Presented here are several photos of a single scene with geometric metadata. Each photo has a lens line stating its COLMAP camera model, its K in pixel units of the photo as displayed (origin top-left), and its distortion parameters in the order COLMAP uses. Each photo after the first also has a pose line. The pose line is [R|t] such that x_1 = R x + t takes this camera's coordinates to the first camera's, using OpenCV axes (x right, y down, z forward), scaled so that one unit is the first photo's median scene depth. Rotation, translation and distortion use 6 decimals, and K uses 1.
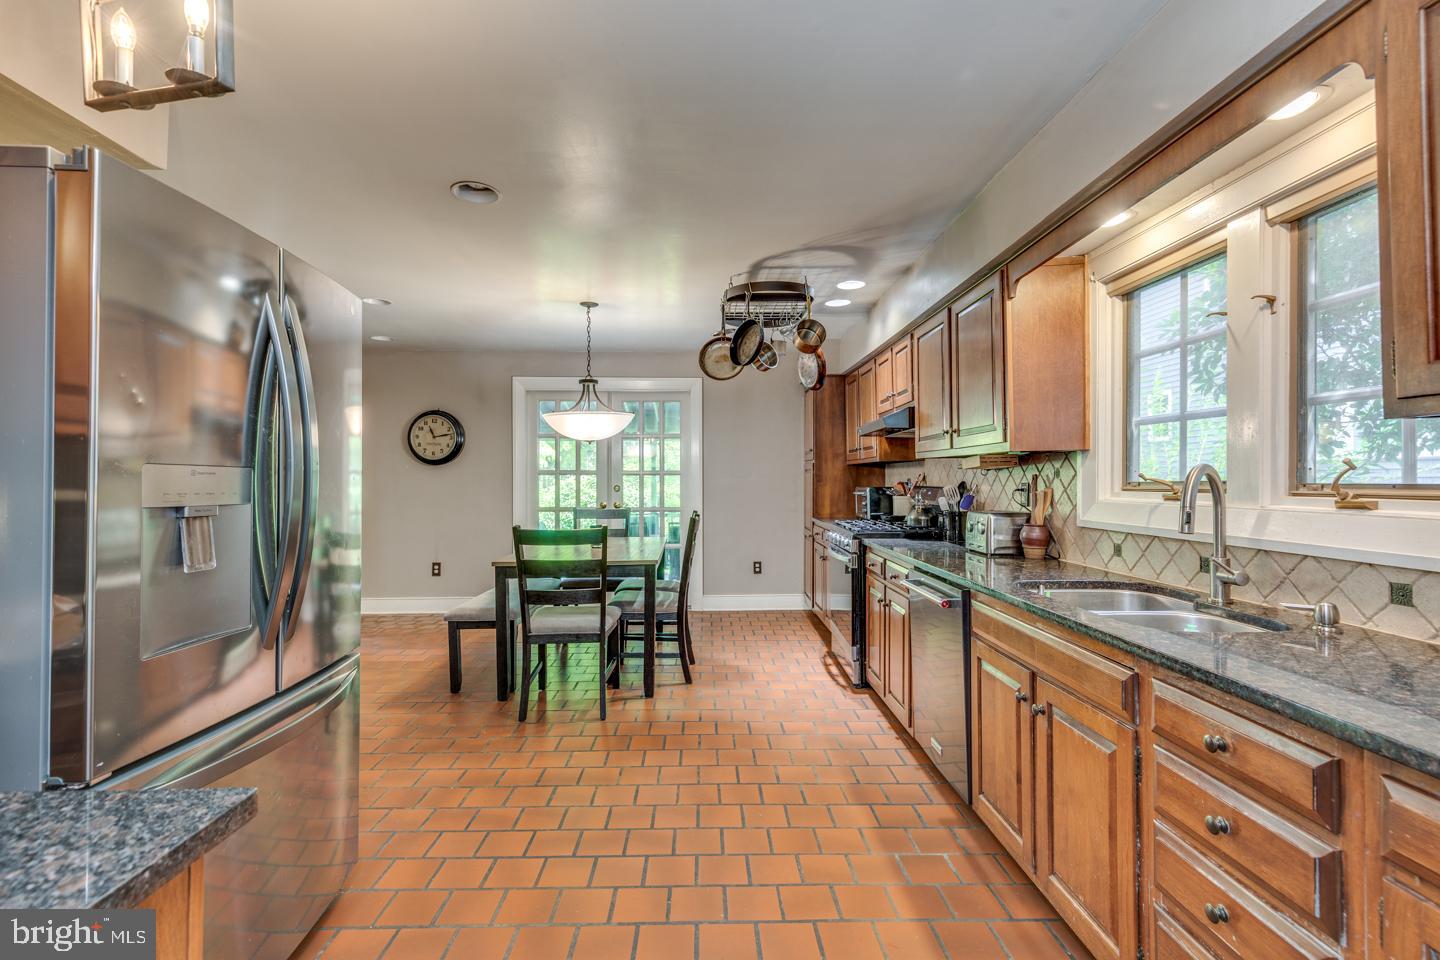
lens RADIAL K [[647.5, 0, 724.3], [0, 647.5, 476.5], [0, 0, 1]] dist [0.006519, -0.001863]
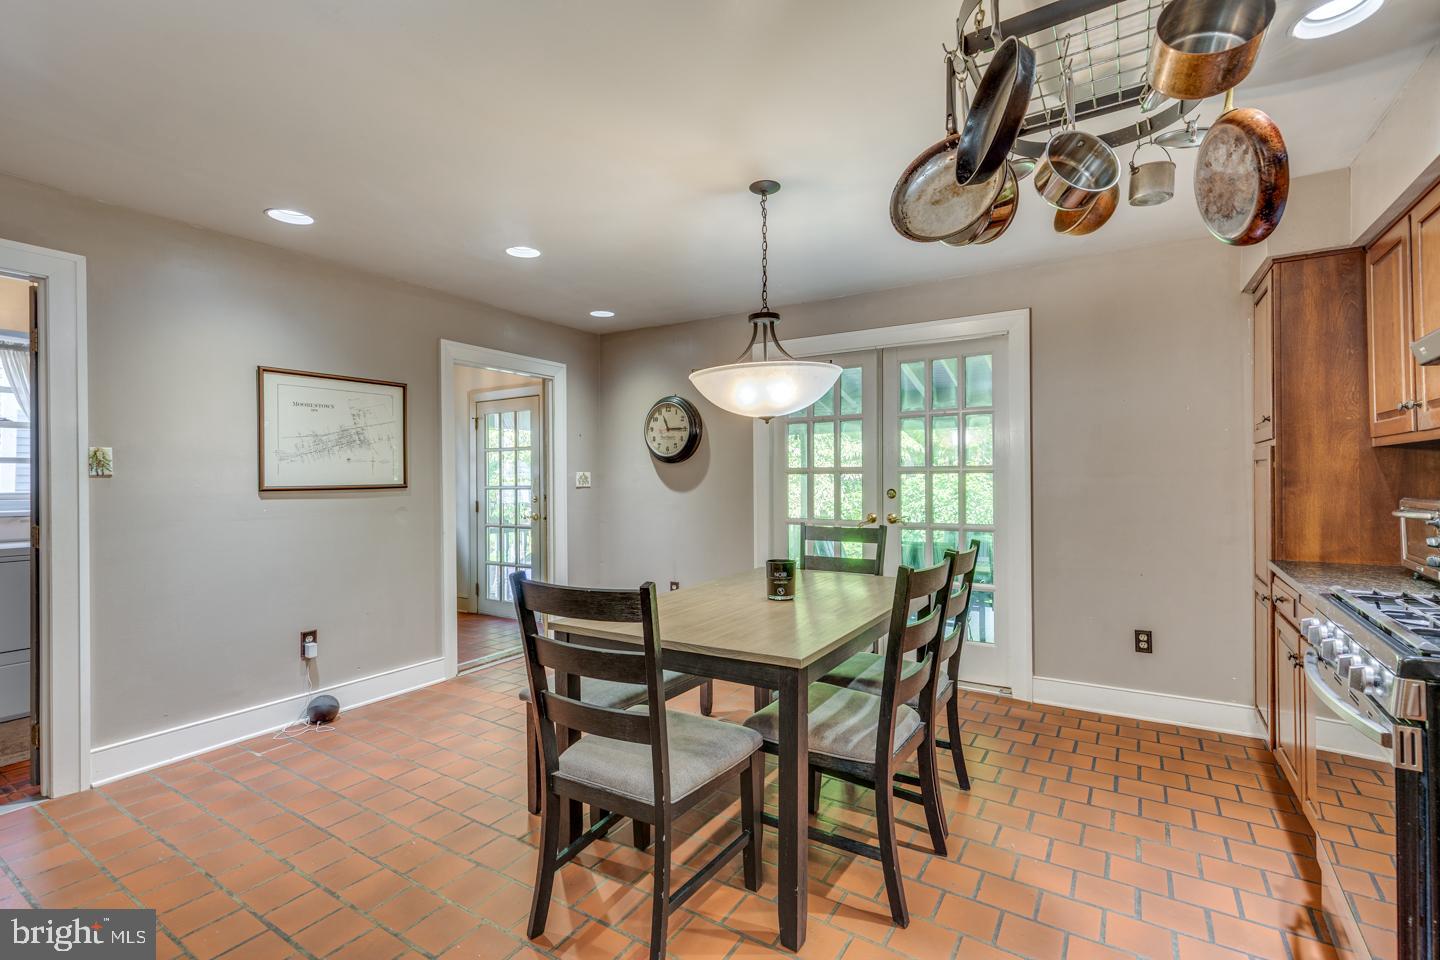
lens RADIAL K [[647.5, 0, 720.5], [0, 647.5, 476.1], [0, 0, 1]] dist [0.006519, -0.001863]
pose [[0.826529, -0.005006, -0.562872, 0.107933], [0.006610, 0.999978, 0.000812, -0.002450], [0.562856, -0.004392, 0.826543, 0.574271]]
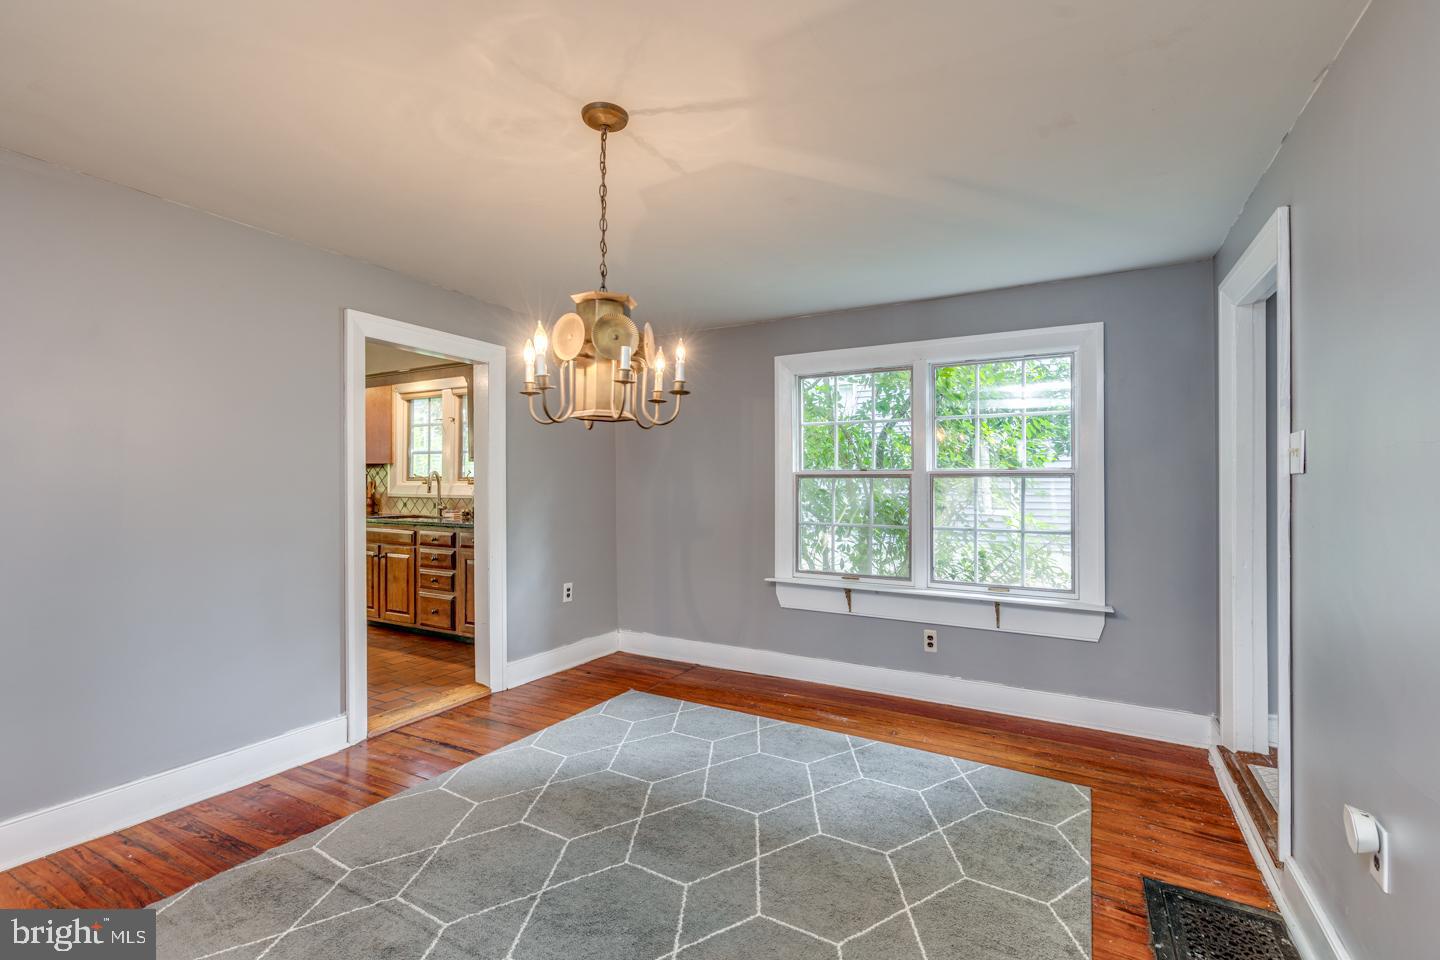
lens RADIAL K [[647.5, 0, 722.1], [0, 647.5, 479.8], [0, 0, 1]] dist [0.006519, -0.001863]
pose [[0.513370, 0.002611, 0.858164, -0.599710], [-0.006473, 0.999979, 0.000829, 0.005559], [-0.858143, -0.005981, 0.513376, -0.875025]]
